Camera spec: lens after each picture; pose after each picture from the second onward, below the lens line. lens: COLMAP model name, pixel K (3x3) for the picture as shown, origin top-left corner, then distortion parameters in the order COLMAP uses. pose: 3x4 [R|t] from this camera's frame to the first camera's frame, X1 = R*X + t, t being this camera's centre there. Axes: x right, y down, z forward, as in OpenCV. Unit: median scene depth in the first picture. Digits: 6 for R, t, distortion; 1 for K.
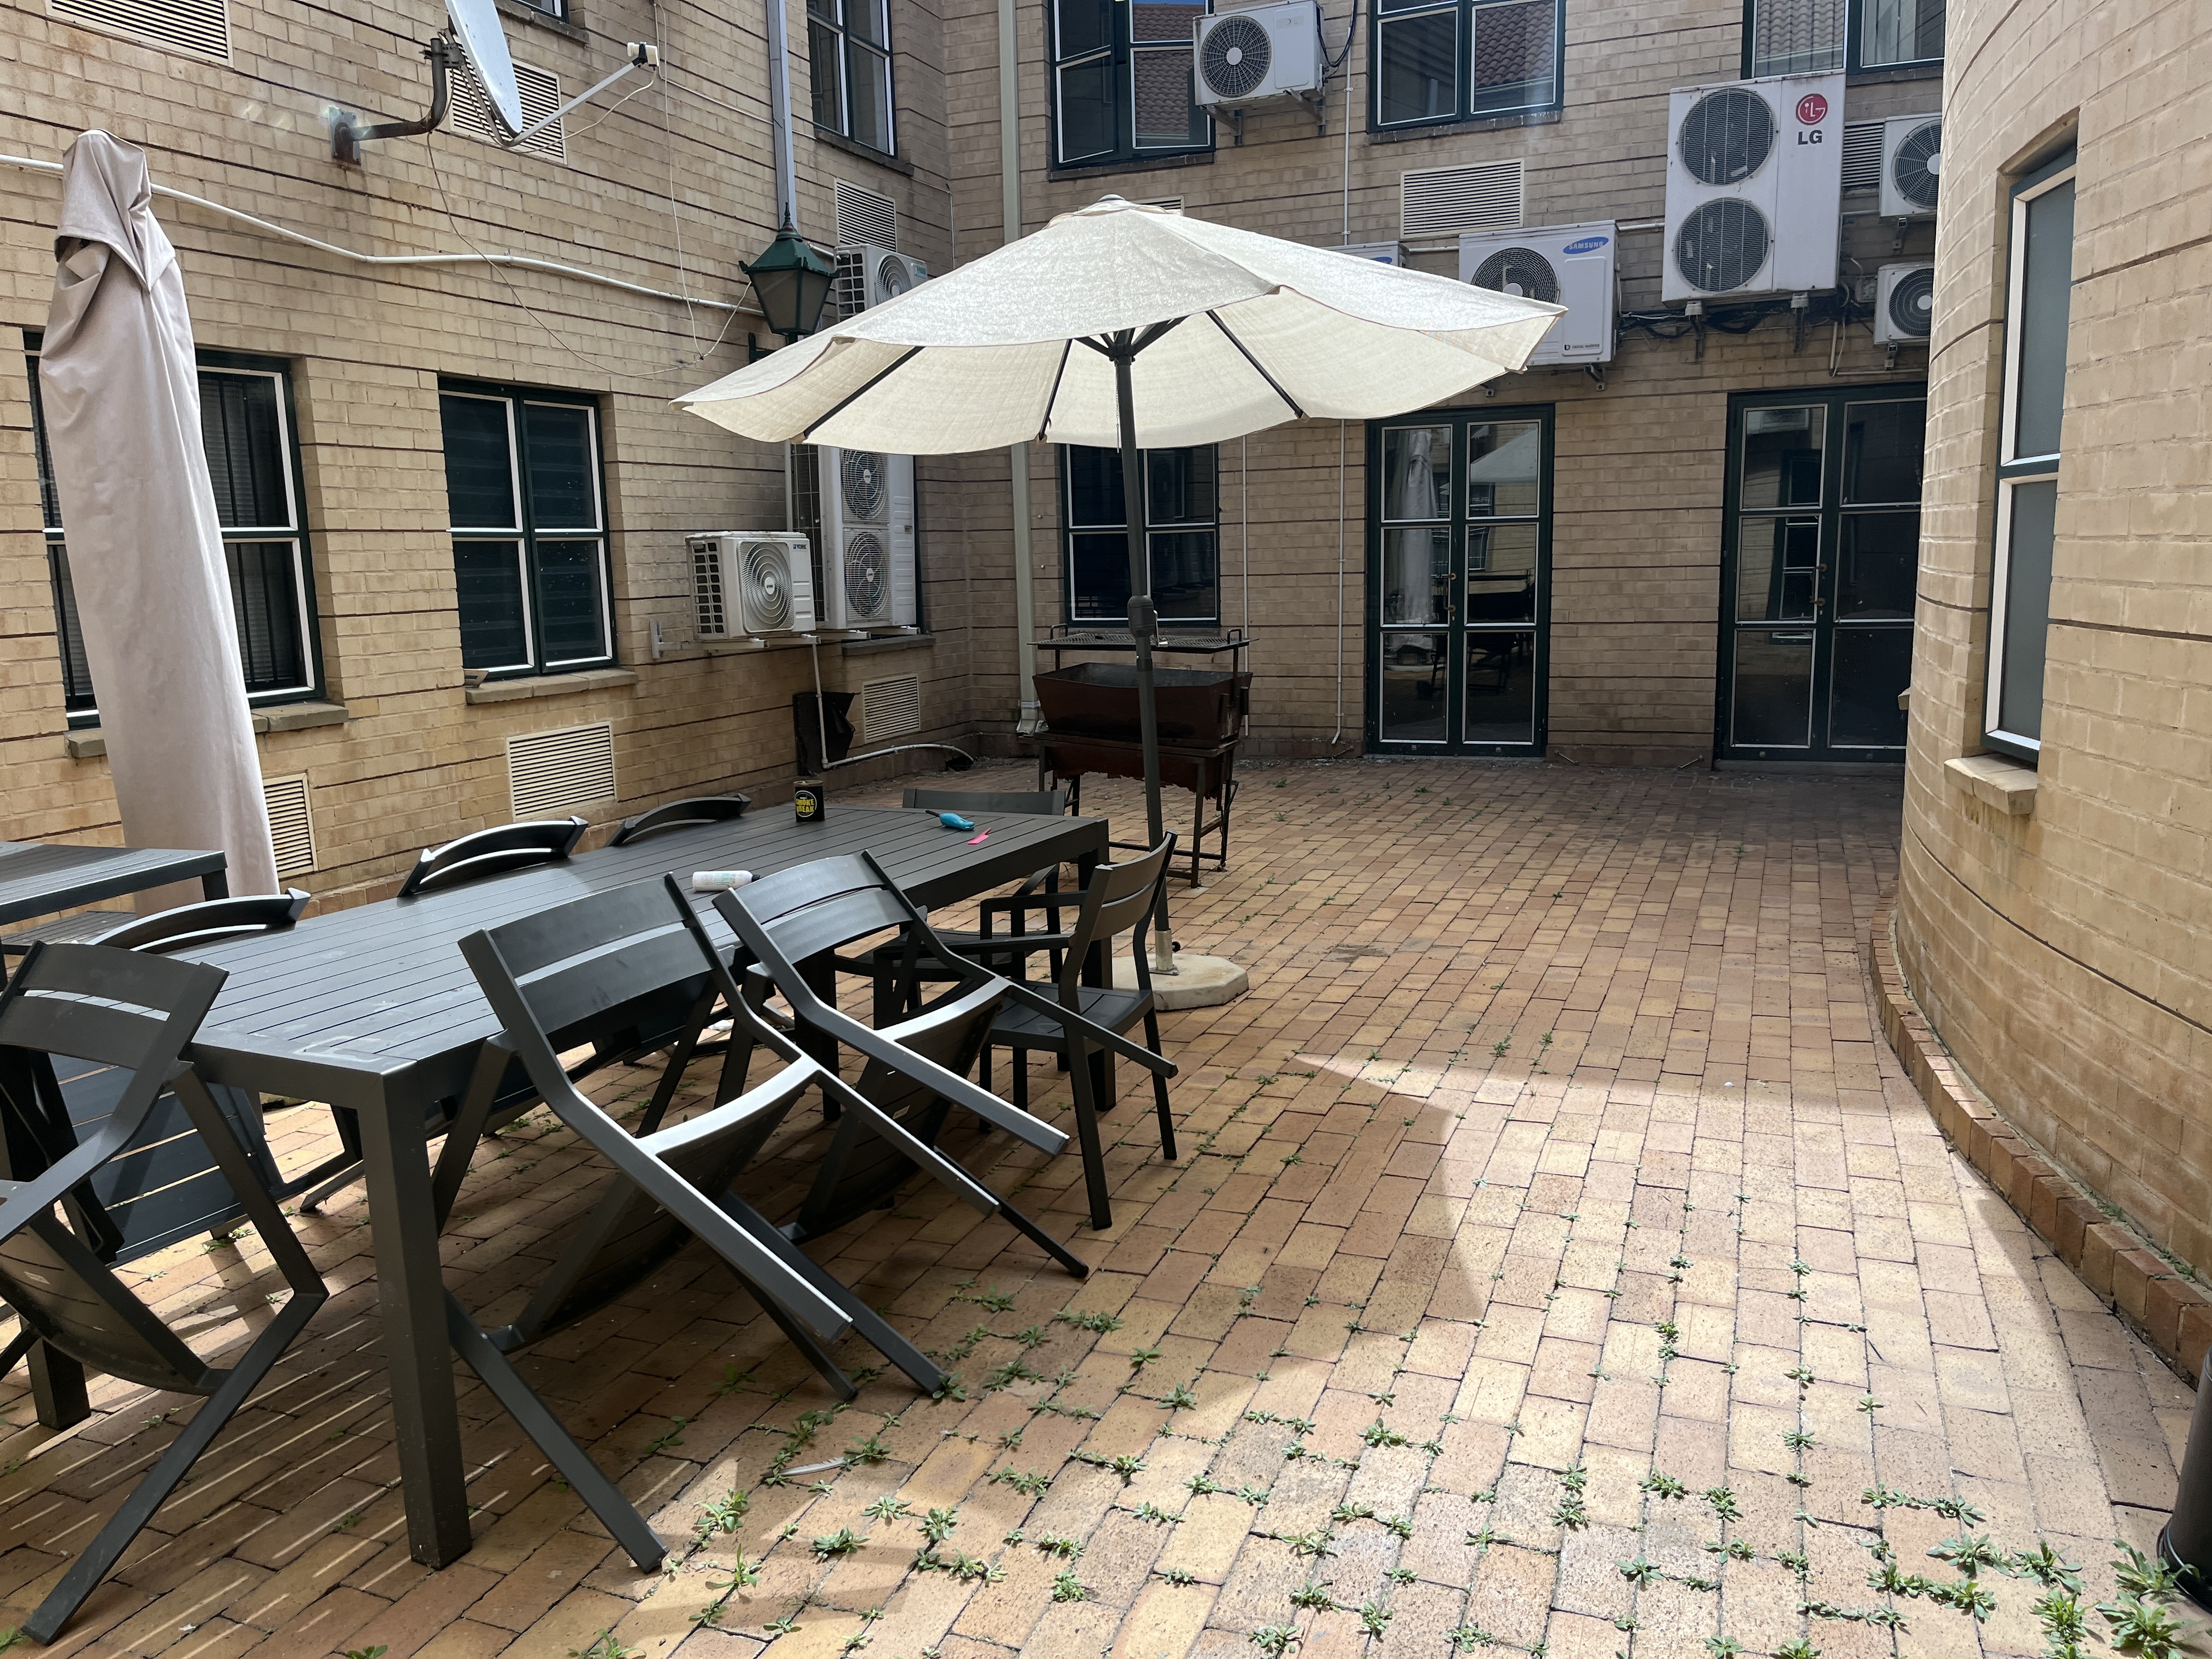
lens RADIAL K [[1661.7, 0, 1097.3], [0, 1661.7, 825.5], [0, 0, 1]] dist [0.062895, -0.088870]
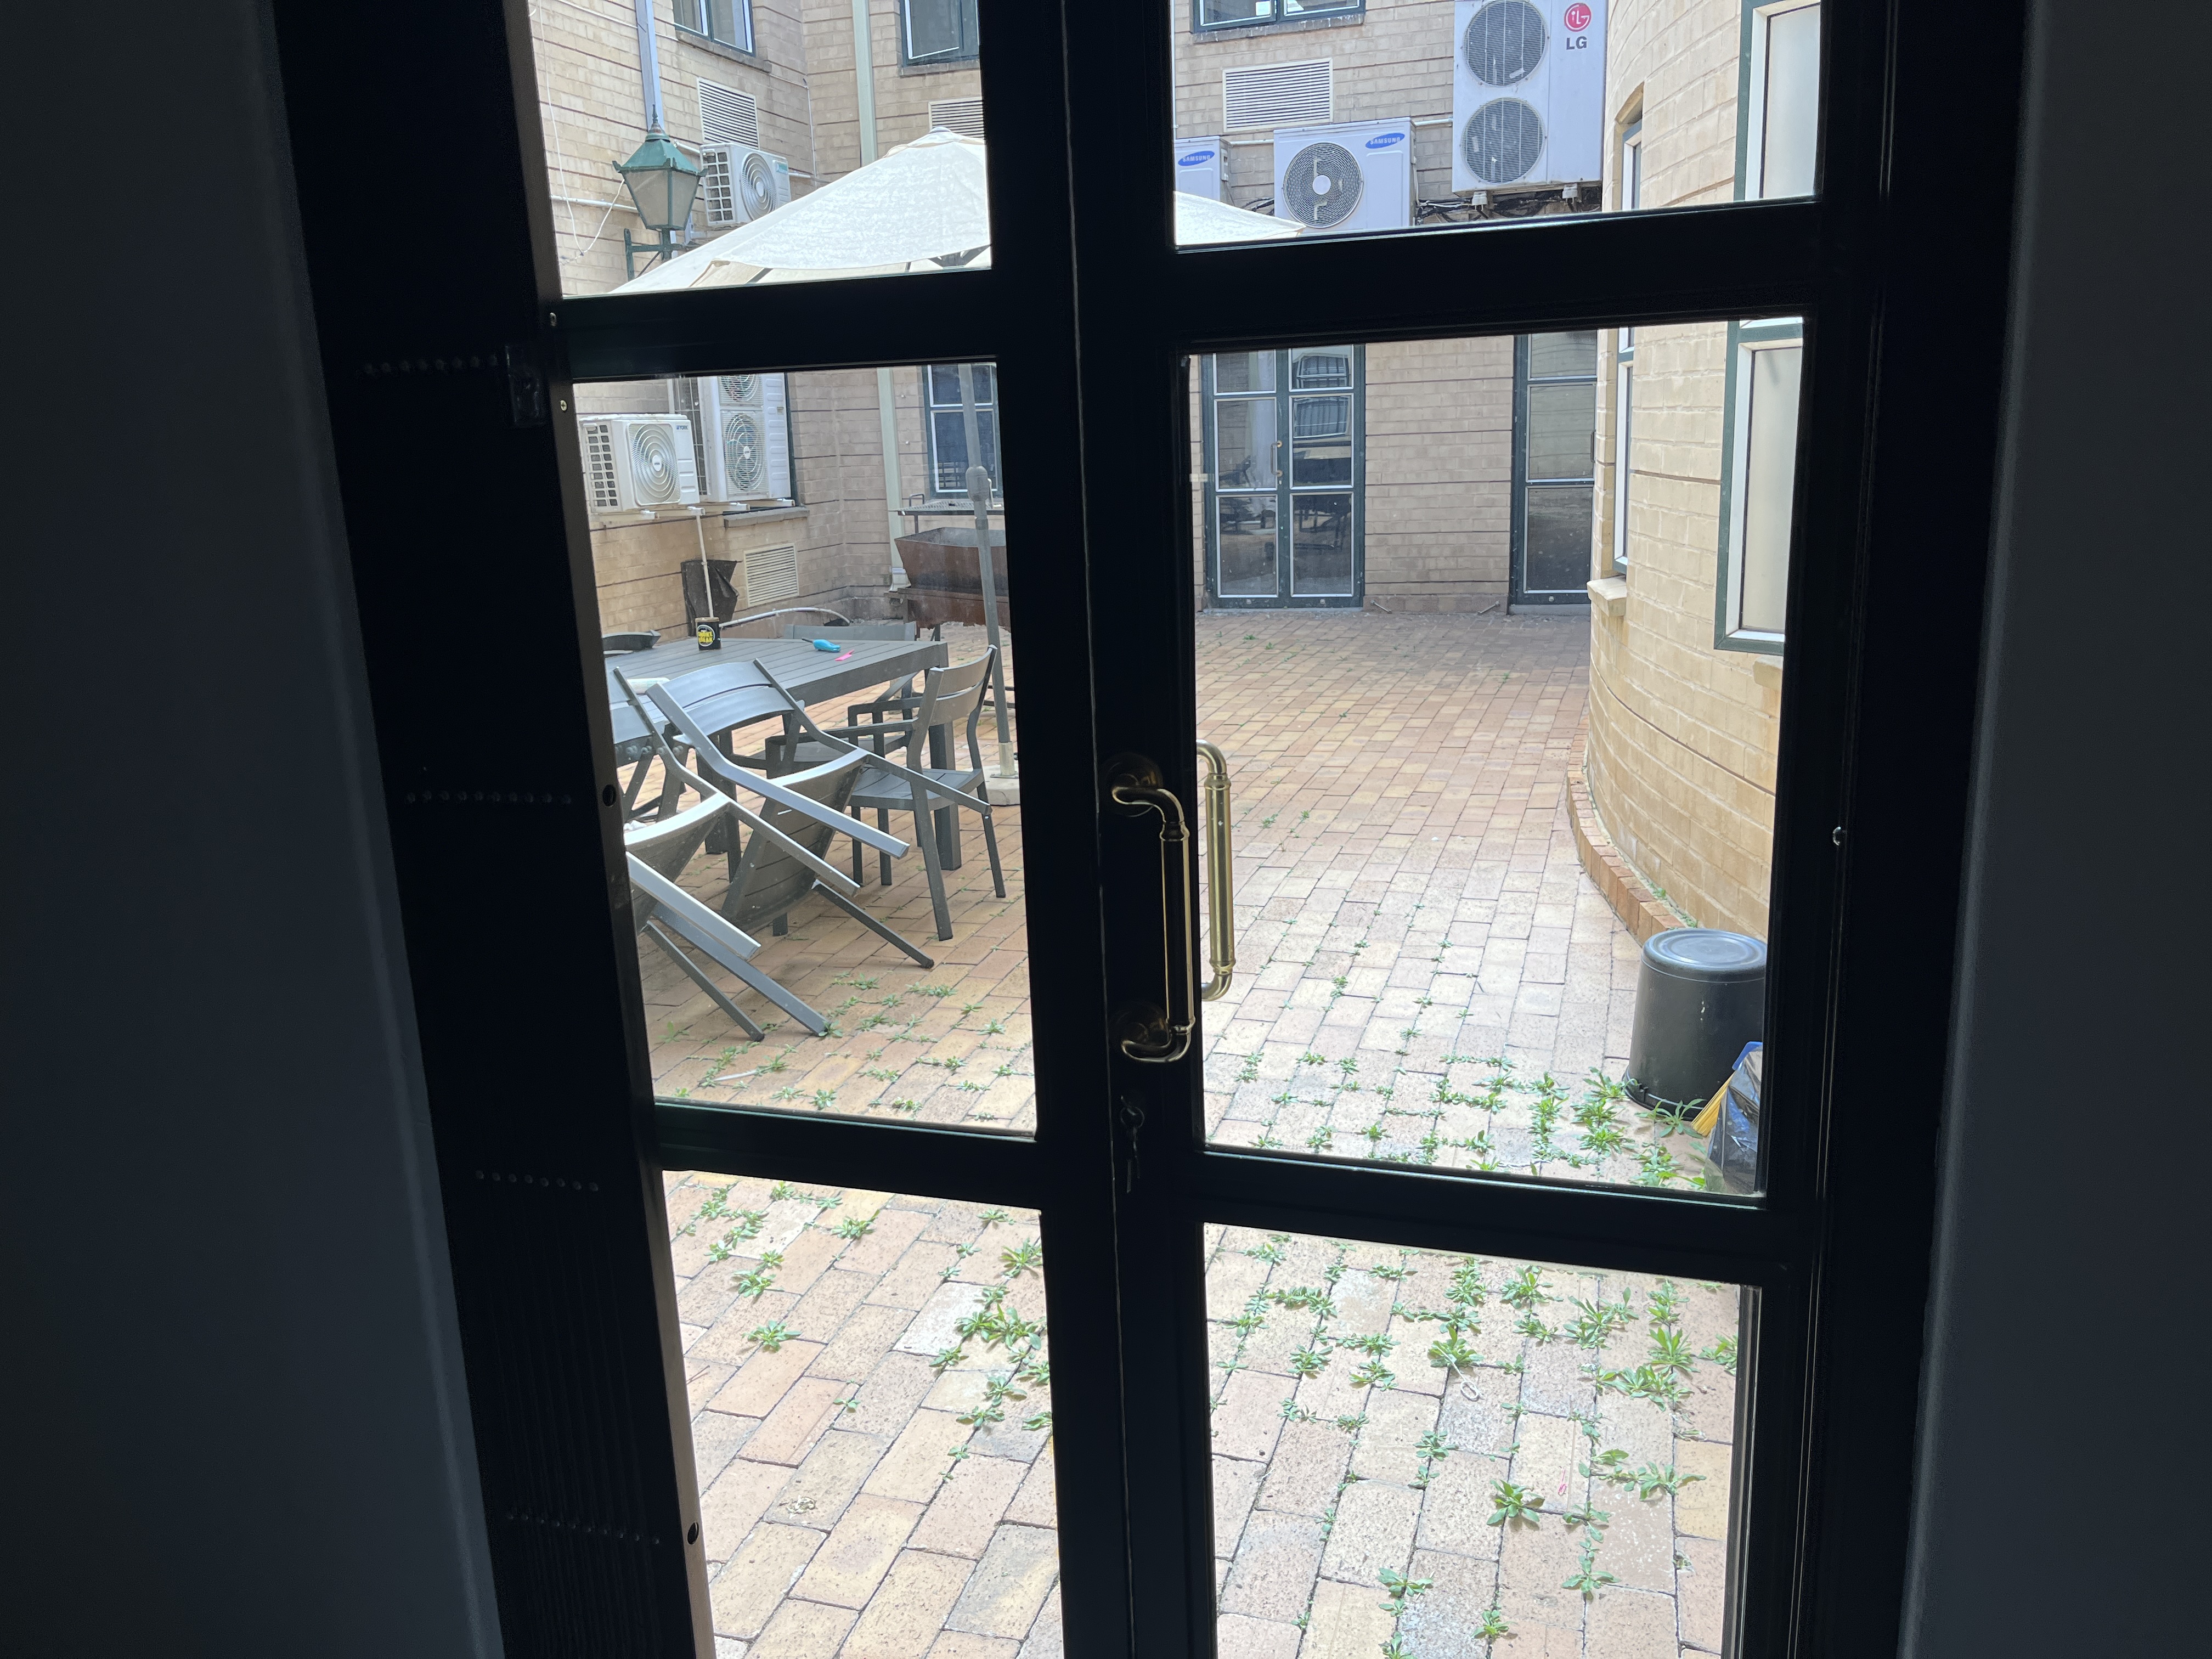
lens RADIAL K [[1666.7, 0, 1090.5], [0, 1666.7, 784.9], [0, 0, 1]] dist [0.146082, -0.267381]
pose [[0.997711, -0.030110, 0.060551, 0.018950], [0.027102, 0.998387, 0.049889, 0.023115], [-0.061956, -0.048133, 0.996918, -0.156476]]
